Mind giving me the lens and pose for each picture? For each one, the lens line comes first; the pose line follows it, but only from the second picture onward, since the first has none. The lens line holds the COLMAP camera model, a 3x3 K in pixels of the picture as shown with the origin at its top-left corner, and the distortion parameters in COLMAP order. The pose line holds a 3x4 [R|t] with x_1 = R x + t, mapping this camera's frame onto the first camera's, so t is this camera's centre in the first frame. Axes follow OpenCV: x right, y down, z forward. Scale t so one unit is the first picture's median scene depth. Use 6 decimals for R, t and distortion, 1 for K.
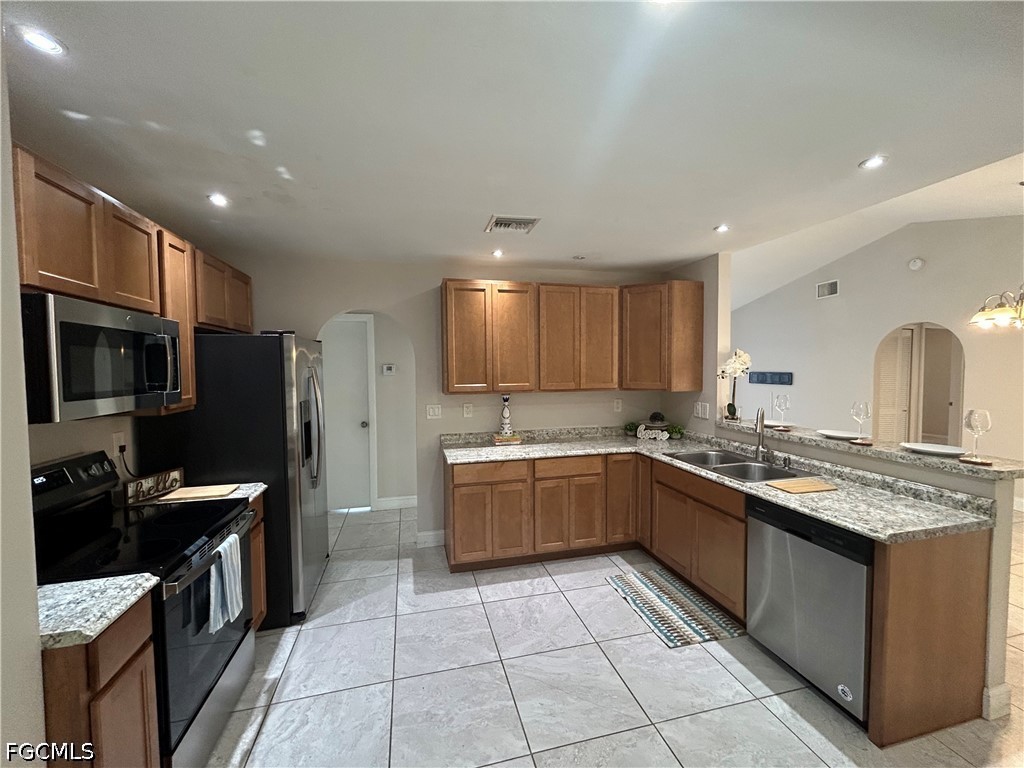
lens RADIAL K [[412.8, 0, 512.4], [0, 412.8, 385.5], [0, 0, 1]] dist [0.000213, 0.000131]
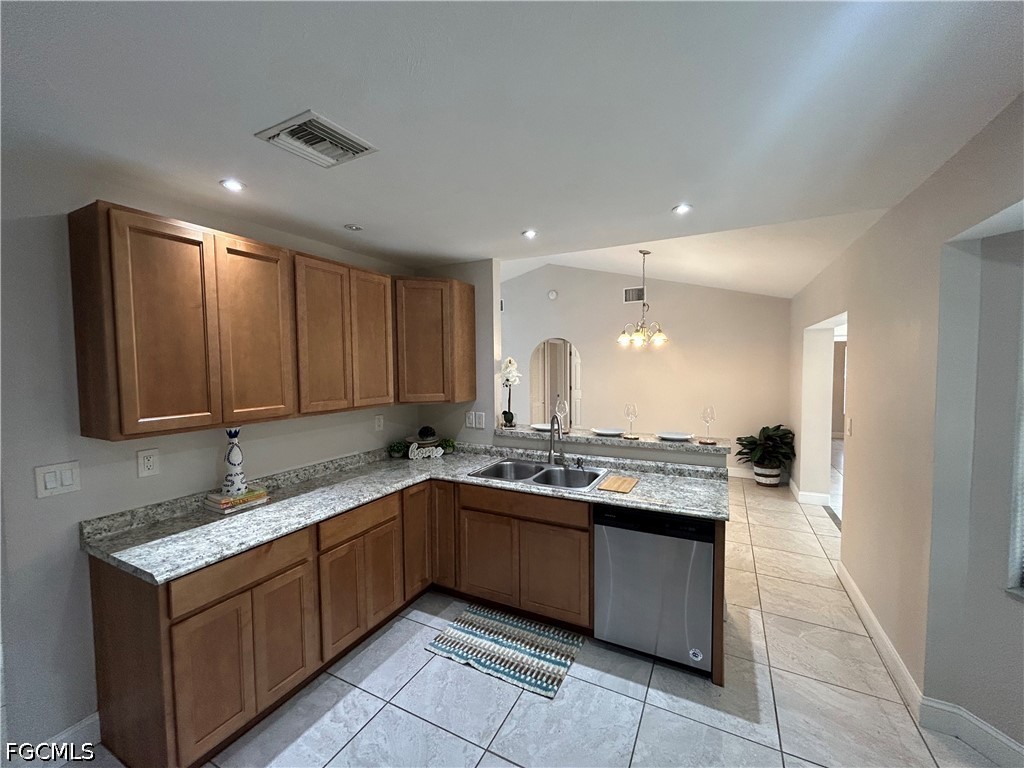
lens RADIAL K [[412.8, 0, 512.4], [0, 412.8, 385.5], [0, 0, 1]] dist [0.000213, 0.000131]
pose [[0.662517, -0.036440, 0.748160, -0.215810], [0.038457, 0.999153, 0.014610, -0.033168], [-0.748059, 0.019093, 0.663358, 0.327785]]
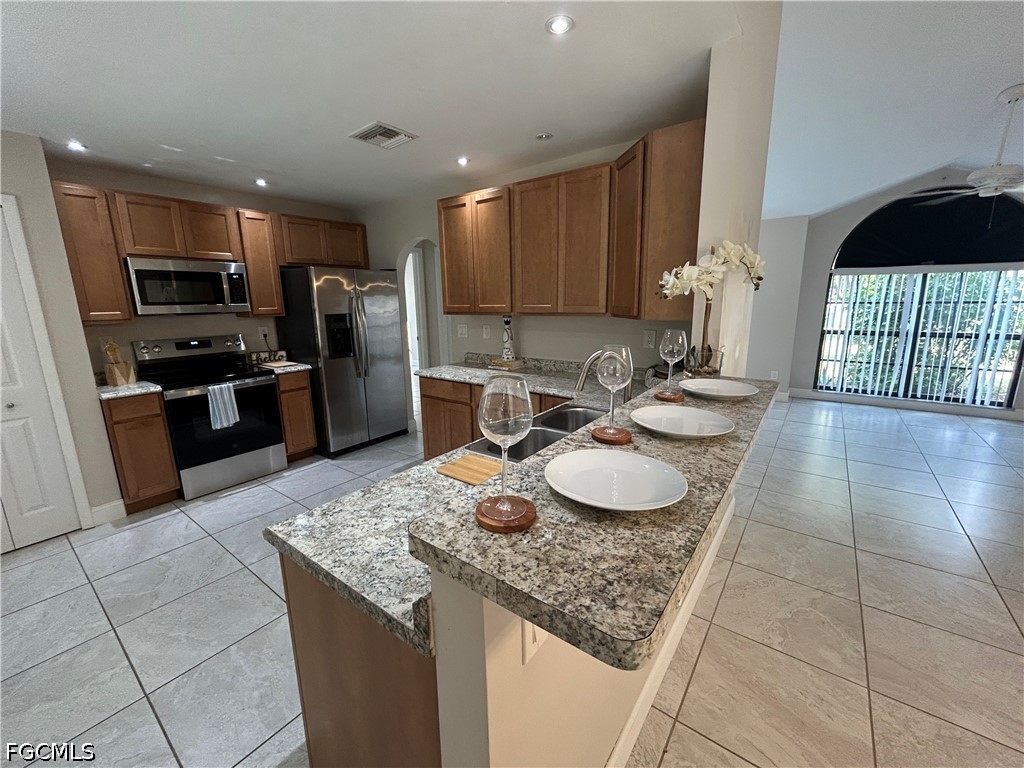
lens RADIAL K [[412.8, 0, 512.4], [0, 412.8, 385.5], [0, 0, 1]] dist [0.000213, 0.000131]
pose [[0.625629, 0.159092, -0.763726, 0.814972], [-0.023357, 0.982366, 0.185503, 0.000522], [0.779771, -0.098217, 0.618313, 0.459746]]
